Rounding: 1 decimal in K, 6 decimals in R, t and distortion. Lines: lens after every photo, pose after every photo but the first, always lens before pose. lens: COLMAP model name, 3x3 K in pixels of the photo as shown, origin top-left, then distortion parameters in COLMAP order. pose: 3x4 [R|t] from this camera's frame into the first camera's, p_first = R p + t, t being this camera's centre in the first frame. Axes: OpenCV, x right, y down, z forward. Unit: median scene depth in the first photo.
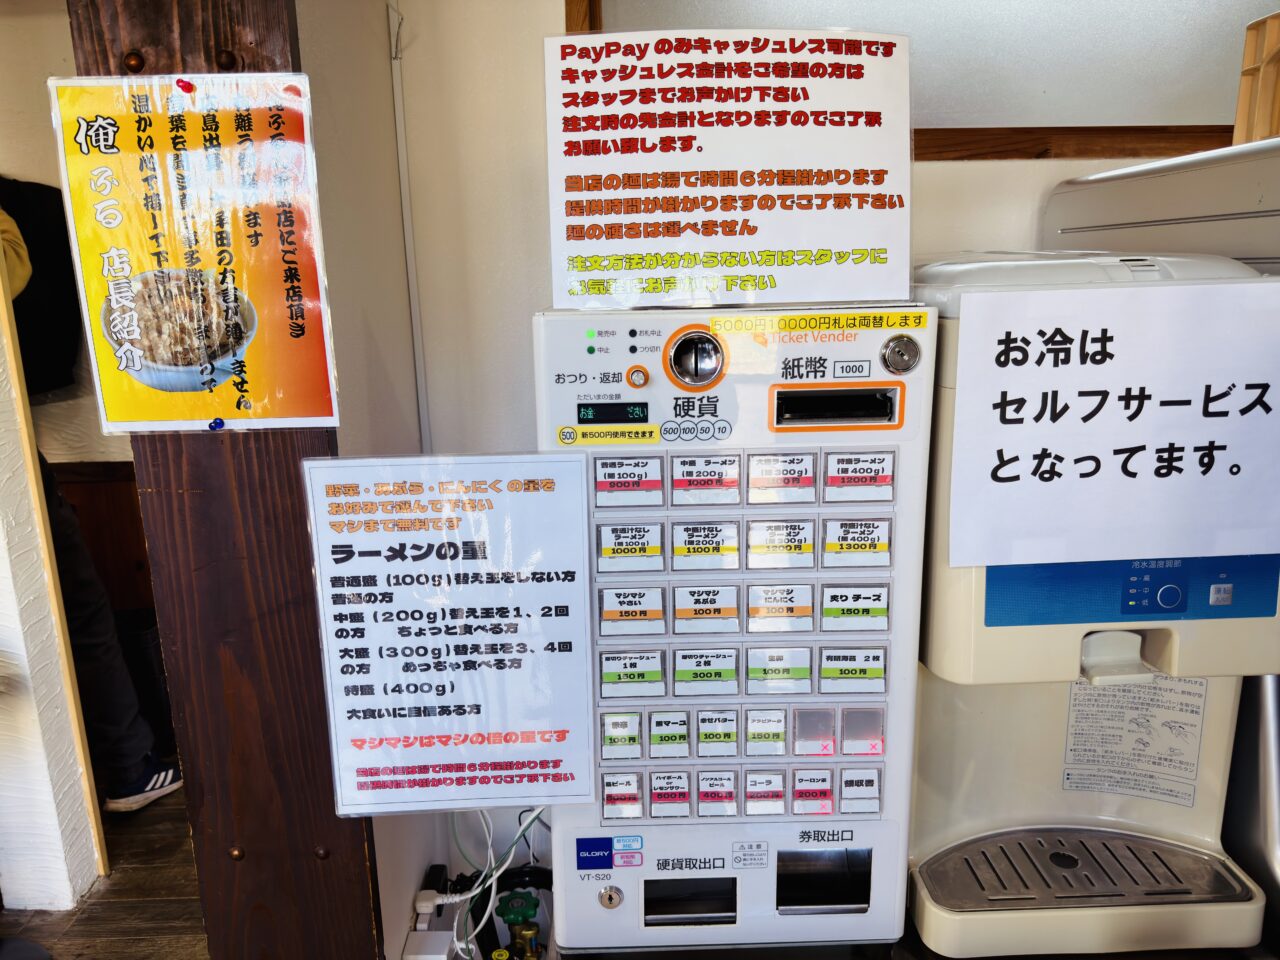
lens RADIAL K [[907.3, 0, 619.9], [0, 907.3, 479.8], [0, 0, 1]] dist [0.046757, -0.047122]
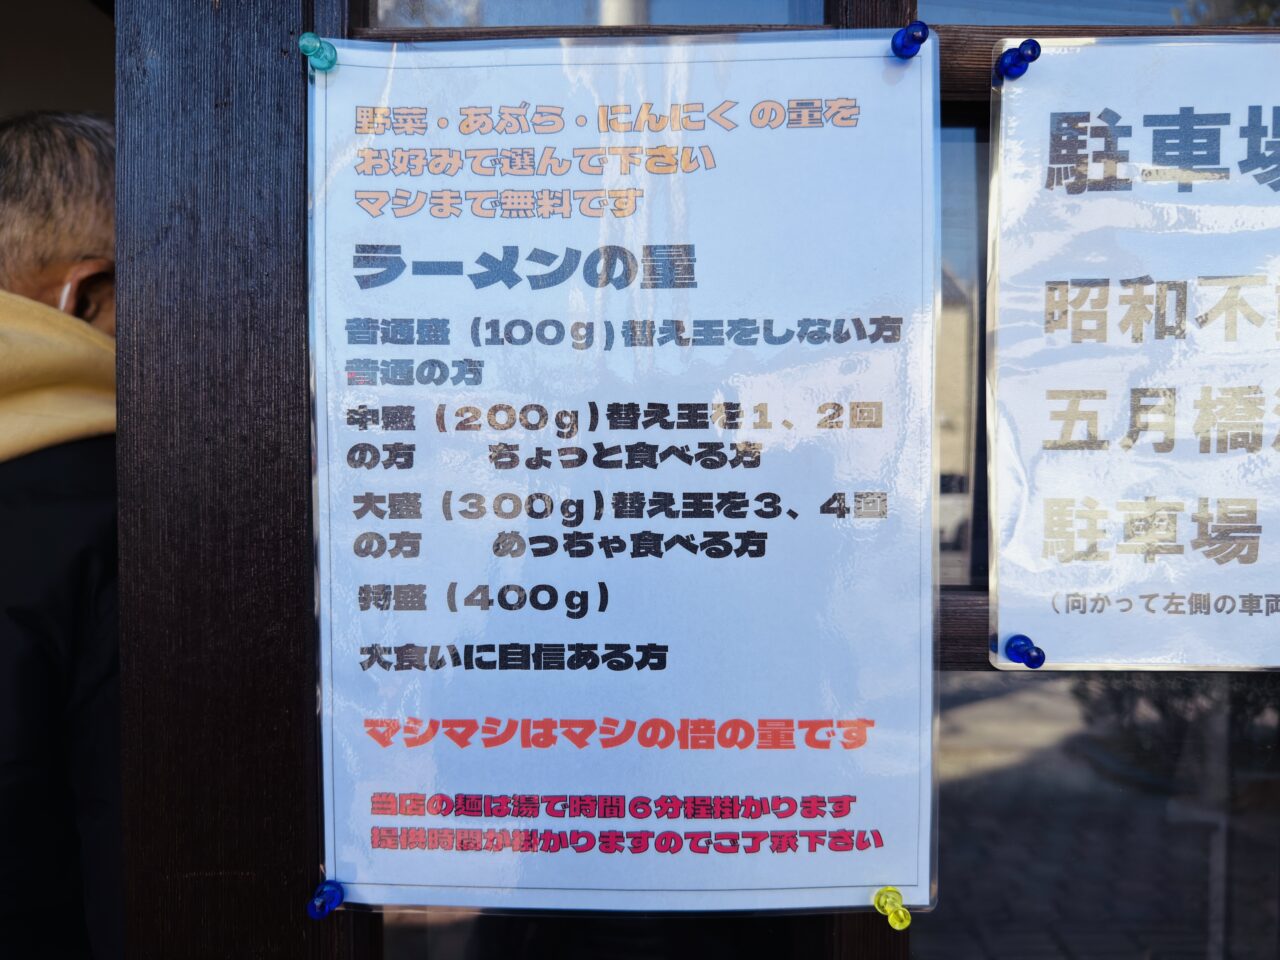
lens RADIAL K [[907.3, 0, 619.9], [0, 907.3, 479.8], [0, 0, 1]] dist [0.046757, -0.047122]
pose [[0.997378, 0.010425, -0.071609, -0.151977], [-0.025930, 0.975343, -0.219167, 0.277419], [0.067558, 0.220449, 0.973056, 0.592256]]
